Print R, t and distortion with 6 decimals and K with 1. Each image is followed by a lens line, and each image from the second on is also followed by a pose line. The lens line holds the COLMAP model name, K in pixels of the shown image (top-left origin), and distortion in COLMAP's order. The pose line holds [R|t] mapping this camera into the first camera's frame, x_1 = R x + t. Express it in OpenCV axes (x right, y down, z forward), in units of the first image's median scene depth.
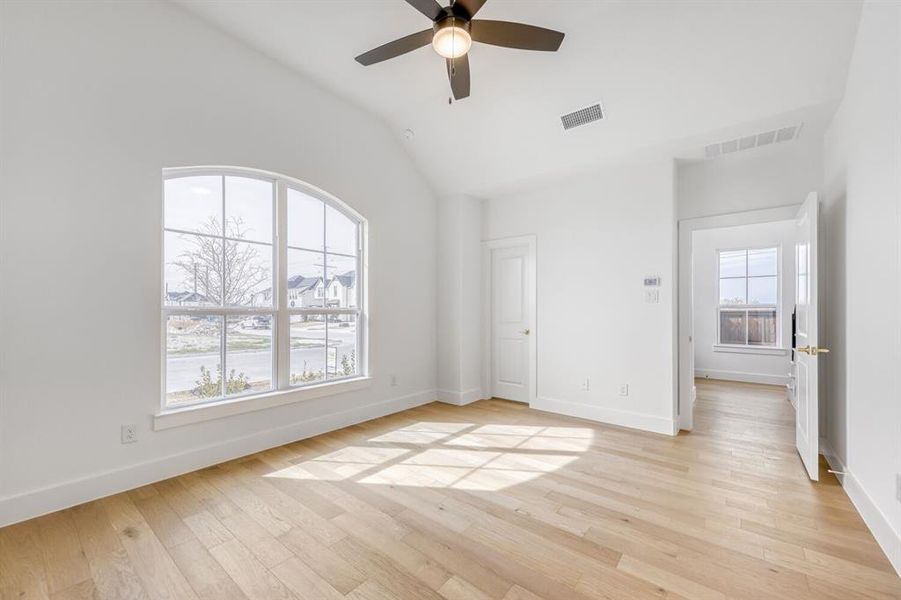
lens RADIAL K [[360.7, 0, 448.8], [0, 360.7, 300.6], [0, 0, 1]] dist [0.005438, -0.000318]
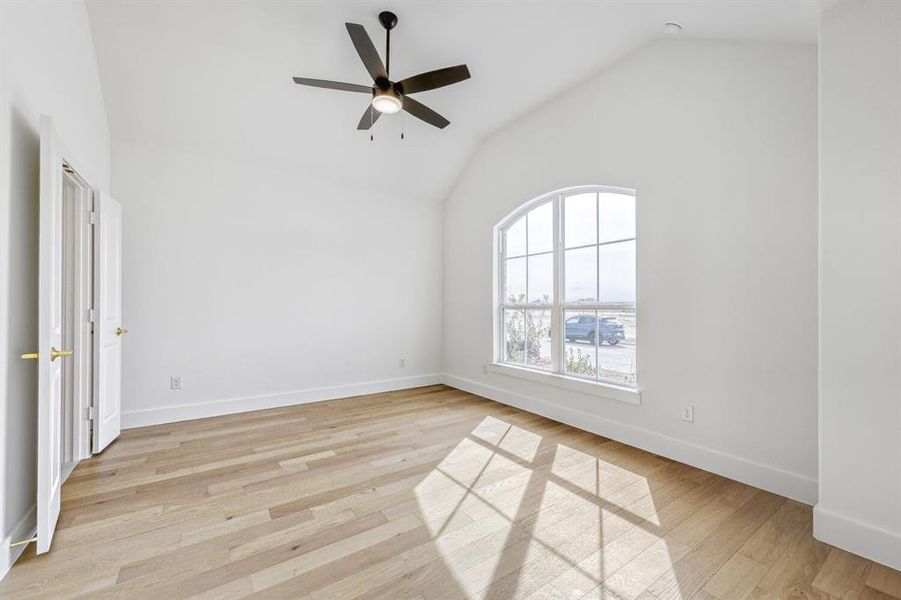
lens RADIAL K [[357.8, 0, 451.3], [0, 357.8, 304.8], [0, 0, 1]] dist [0.007770, -0.000059]
pose [[-0.284212, -0.010781, -0.958701, 0.827177], [0.020843, 0.999631, -0.017420, 0.040023], [0.958535, -0.024933, -0.283882, 1.105047]]
